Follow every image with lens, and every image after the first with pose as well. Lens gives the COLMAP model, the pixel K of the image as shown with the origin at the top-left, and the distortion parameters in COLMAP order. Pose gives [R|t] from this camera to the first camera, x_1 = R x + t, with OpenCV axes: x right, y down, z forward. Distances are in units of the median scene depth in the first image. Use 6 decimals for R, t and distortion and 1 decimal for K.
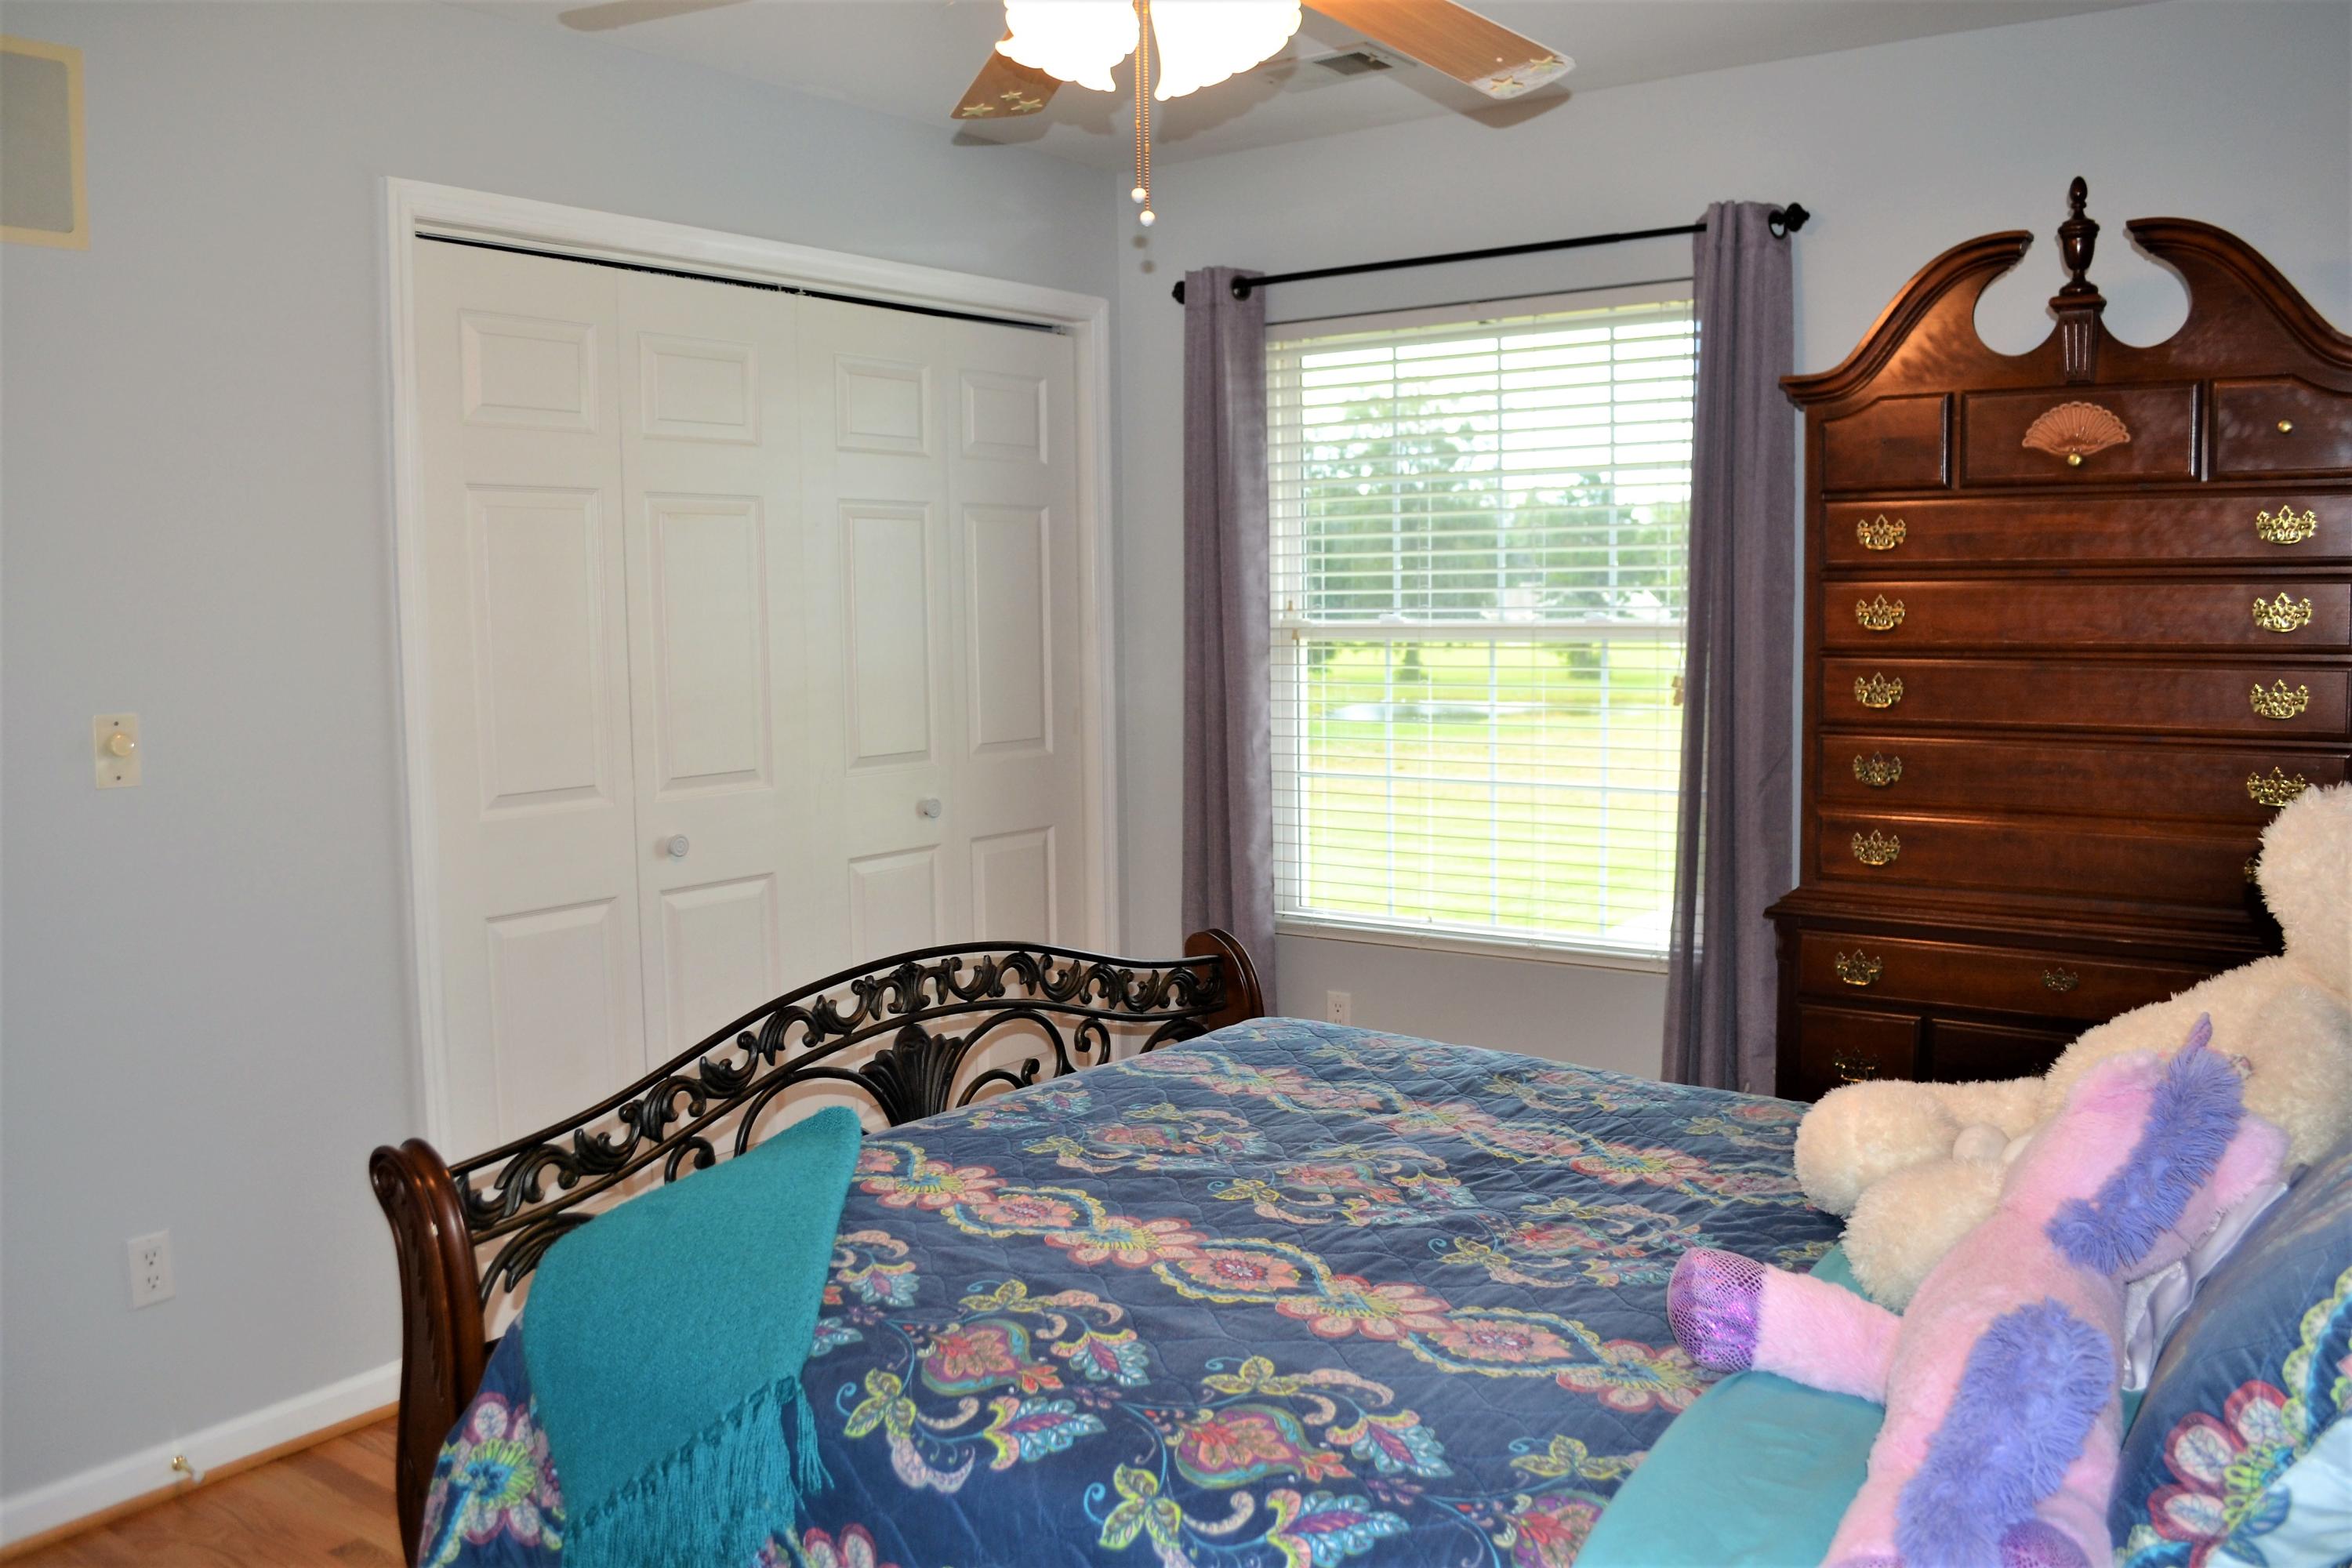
lens RADIAL K [[1862.8, 0, 1183.1], [0, 1862.8, 770.3], [0, 0, 1]] dist [-0.060357, -0.005496]
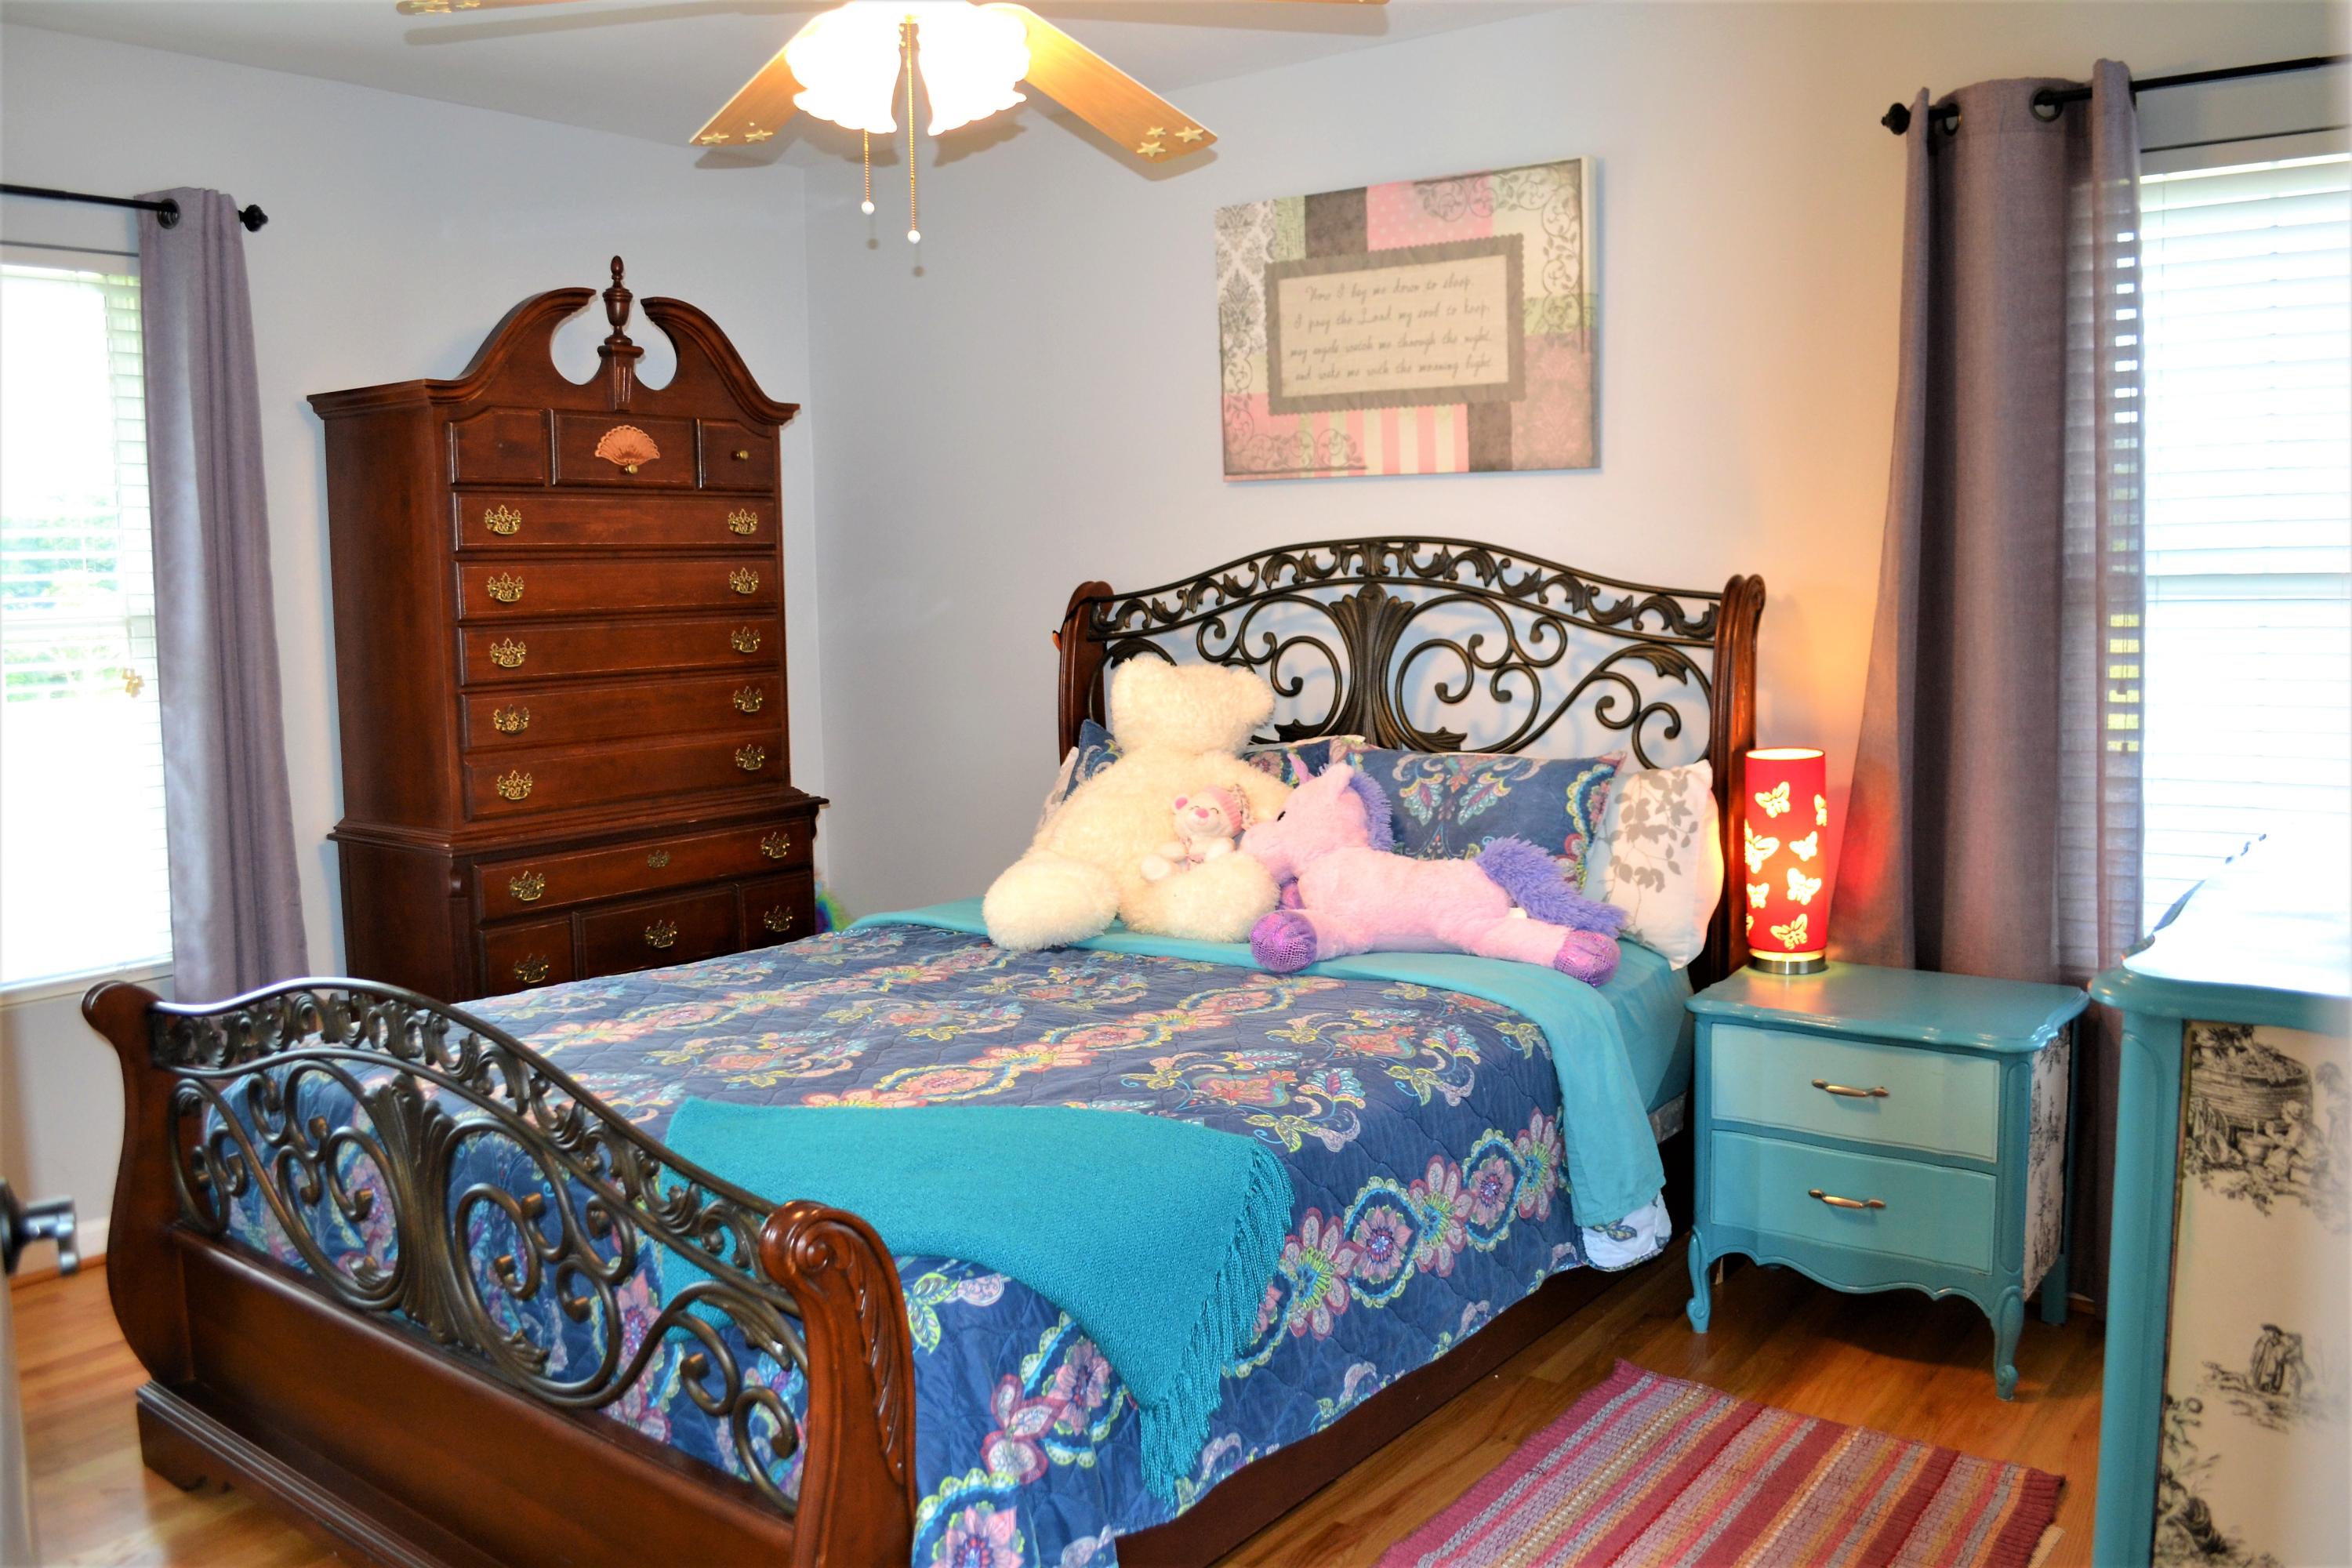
lens RADIAL K [[1862.8, 0, 1181.9], [0, 1862.8, 779.7], [0, 0, 1]] dist [-0.060357, -0.005496]
pose [[0.049890, -0.101584, 0.993575, -0.854928], [0.113648, 0.988930, 0.095402, -0.028691], [-0.992268, 0.108159, 0.060883, 0.544689]]
